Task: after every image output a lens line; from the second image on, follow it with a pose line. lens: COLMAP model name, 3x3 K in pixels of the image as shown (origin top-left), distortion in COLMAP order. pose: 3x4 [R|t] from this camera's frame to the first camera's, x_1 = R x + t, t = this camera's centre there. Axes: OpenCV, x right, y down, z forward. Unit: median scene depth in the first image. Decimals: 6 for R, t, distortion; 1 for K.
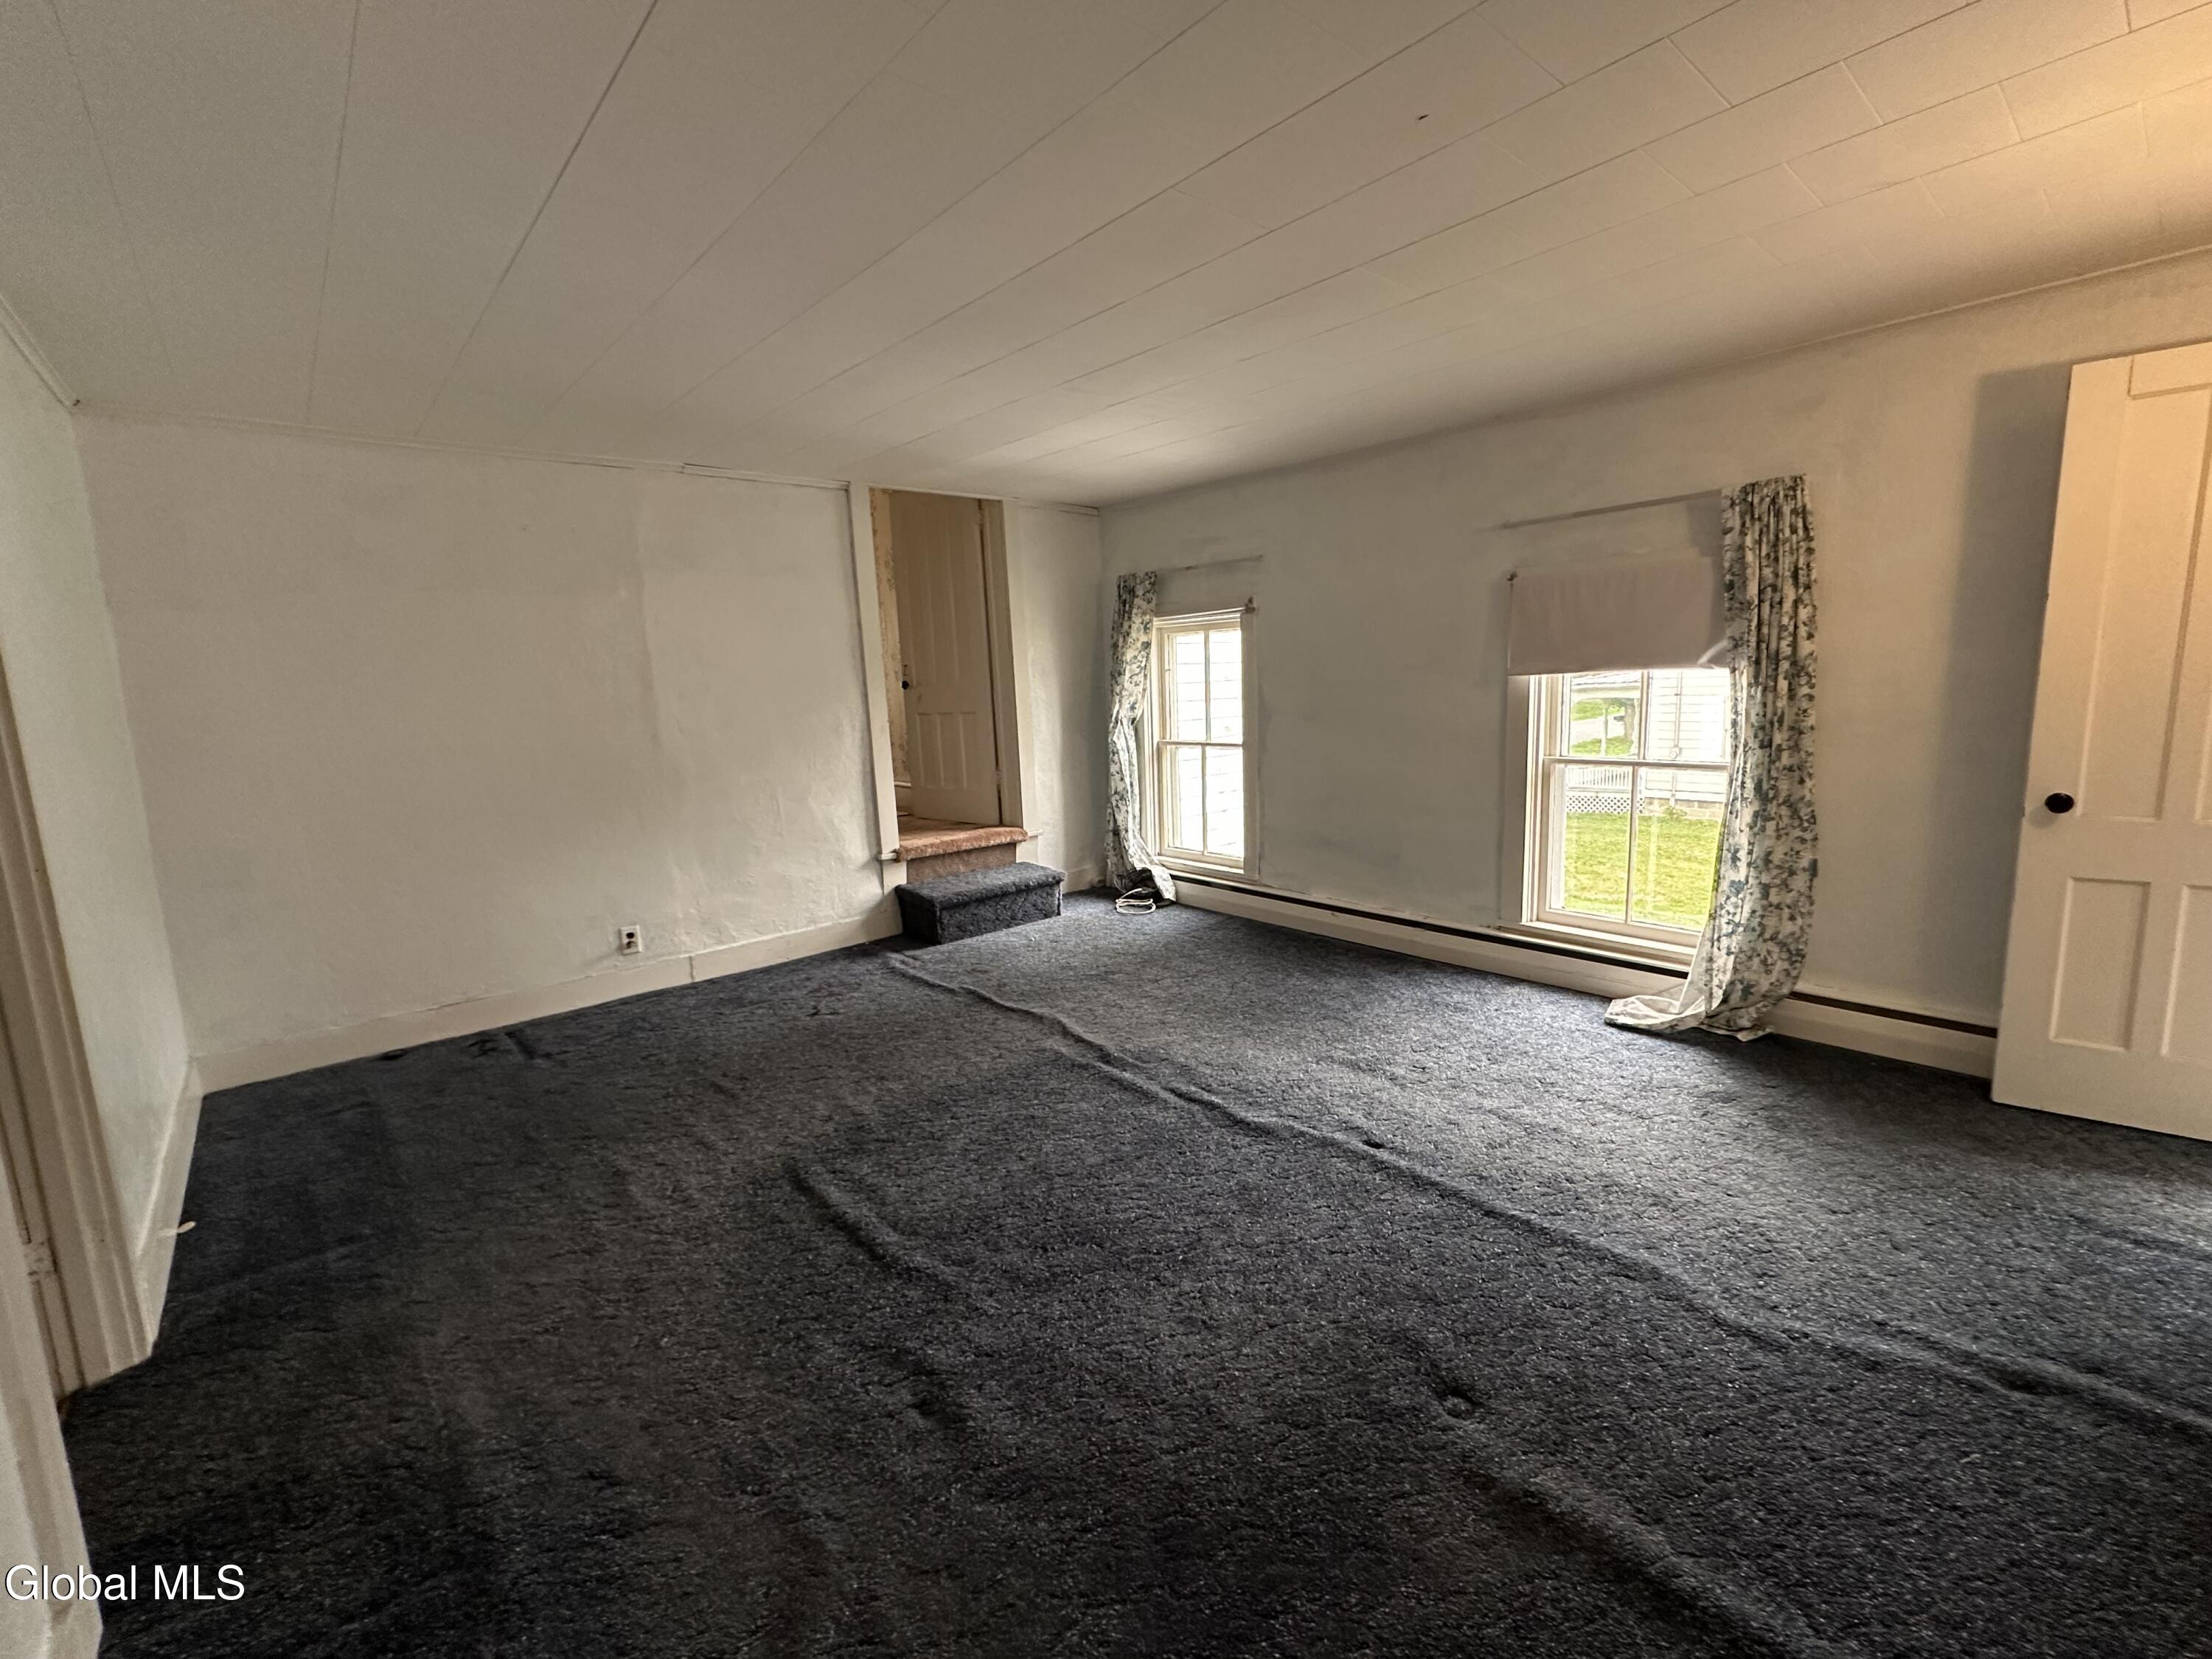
lens RADIAL K [[946.4, 0, 1101.1], [0, 946.4, 827.3], [0, 0, 1]] dist [0.002750, 0.000260]
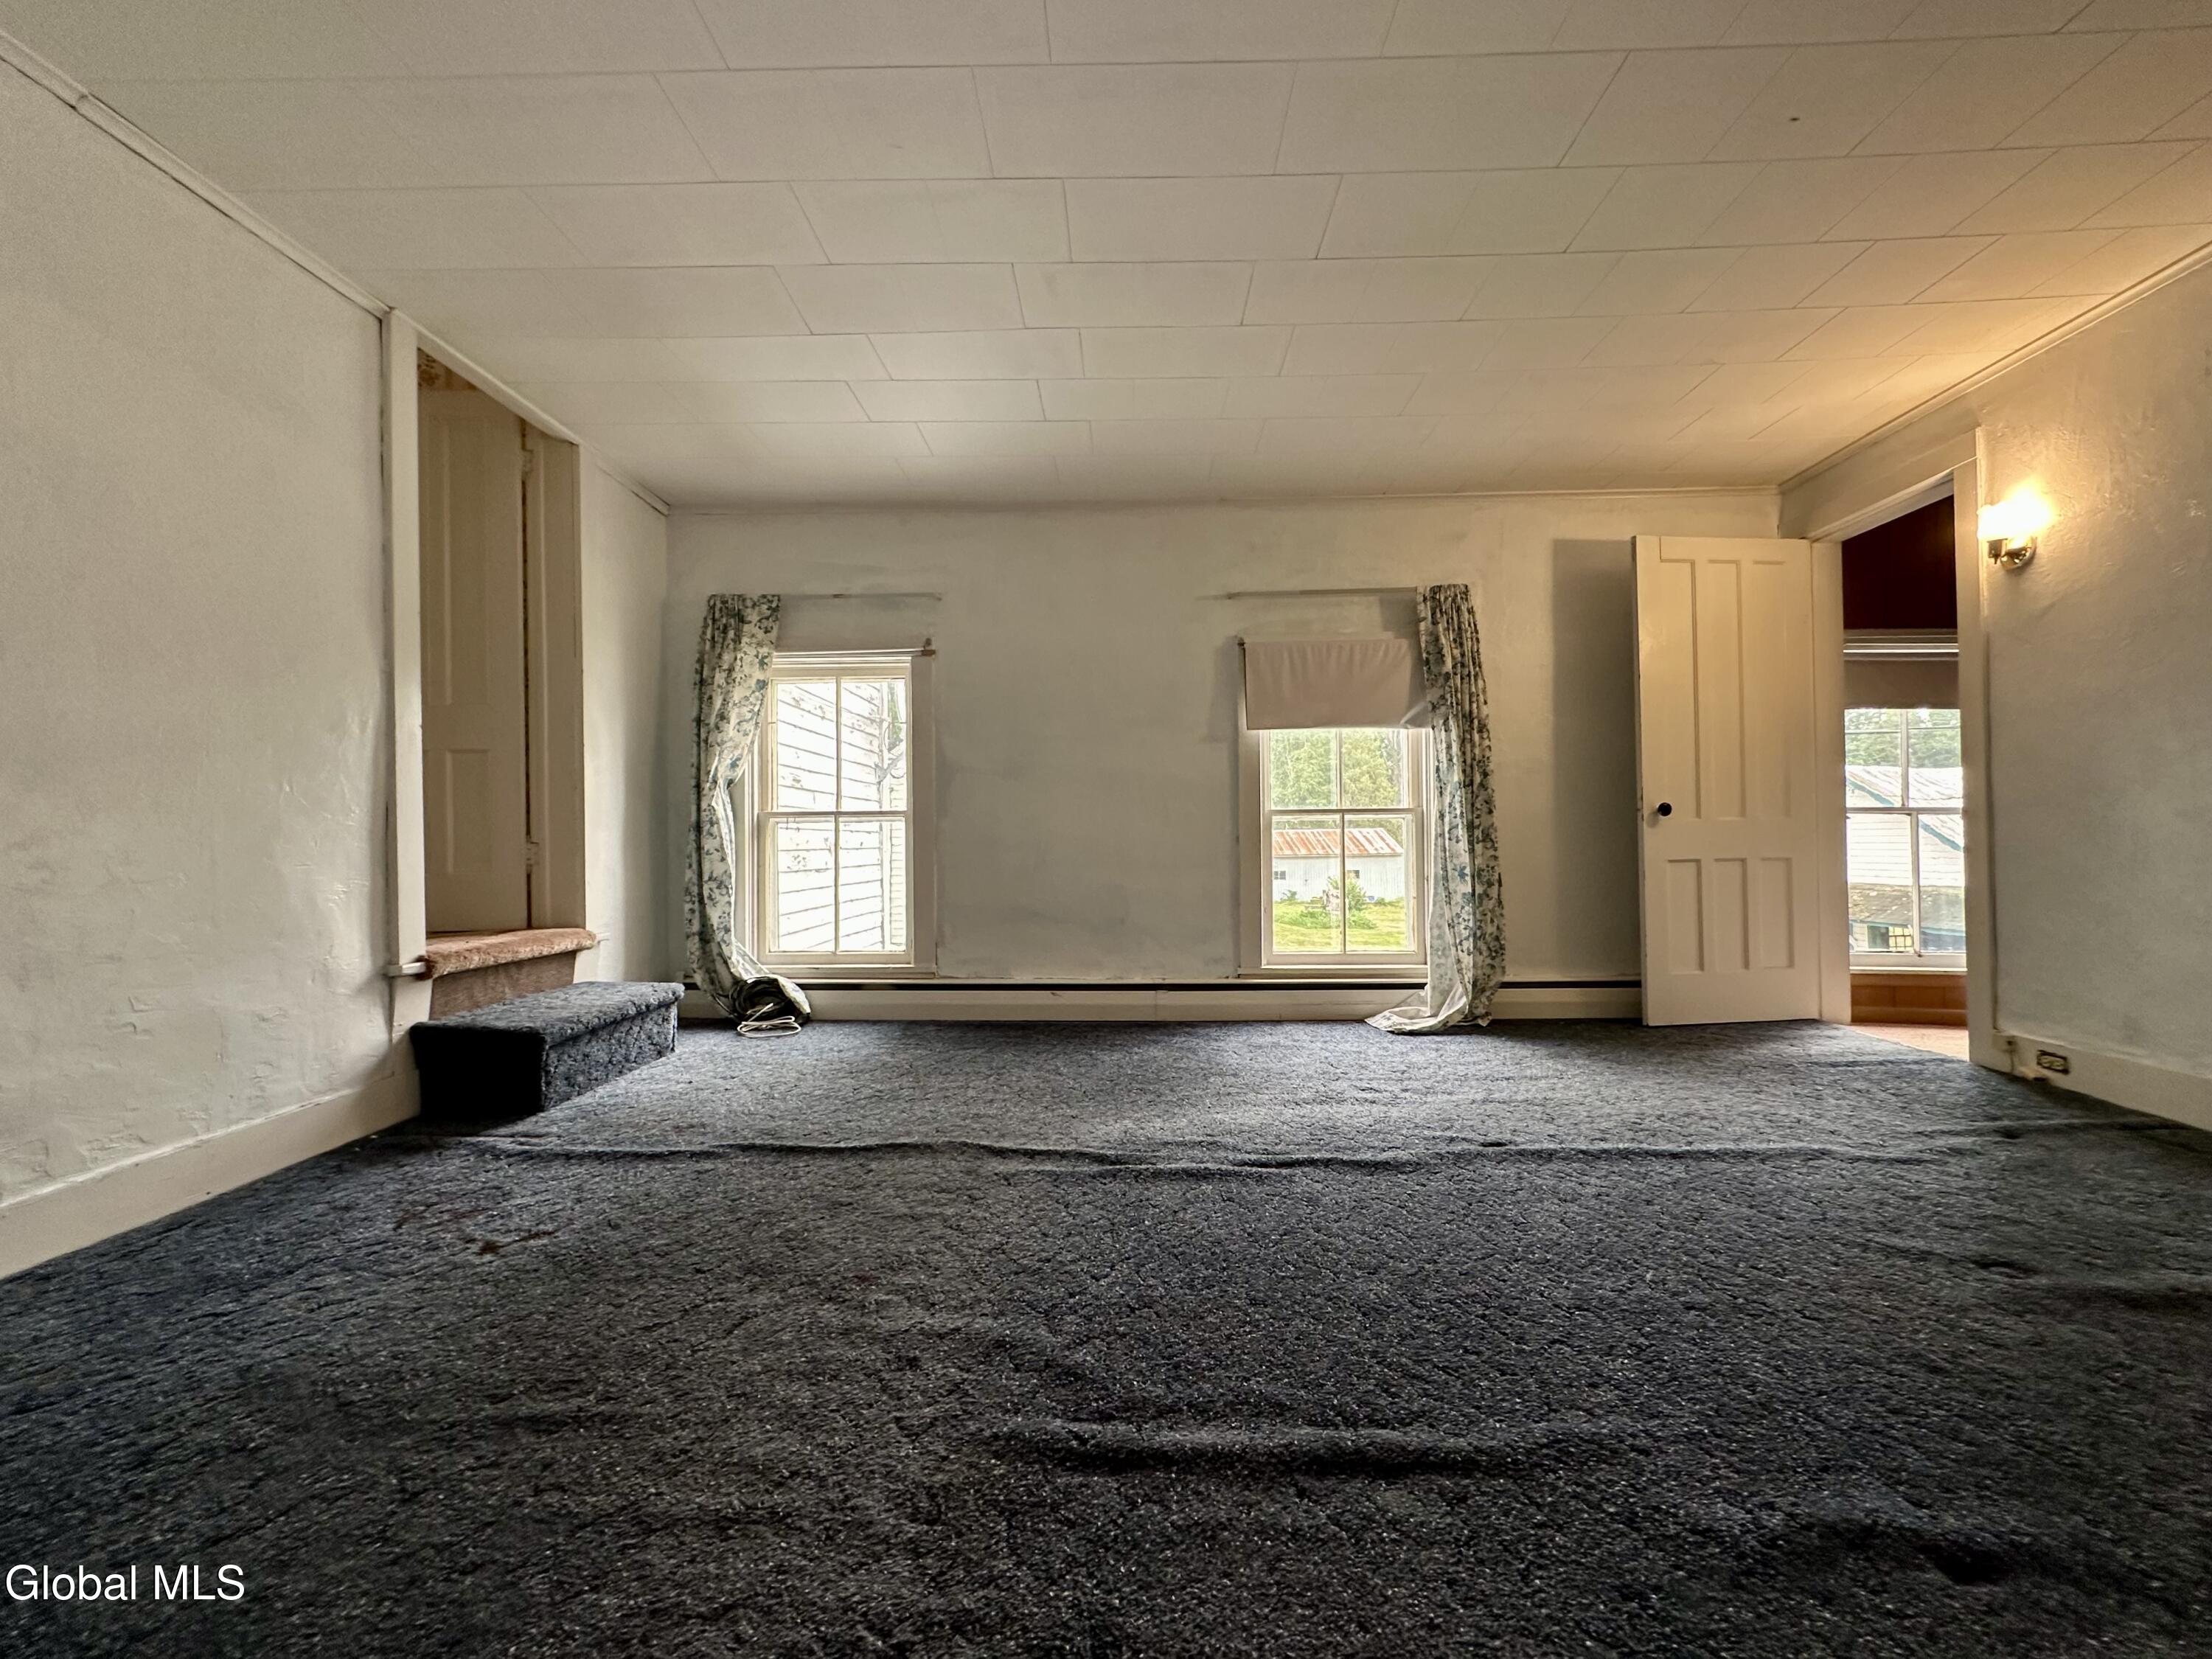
lens RADIAL K [[946.4, 0, 1108.2], [0, 946.4, 830.5], [0, 0, 1]] dist [0.002750, 0.000260]
pose [[0.678893, 0.039671, 0.733164, -0.362800], [0.097801, 0.984755, -0.143846, 0.071759], [-0.727694, 0.169361, 0.664664, 0.337822]]
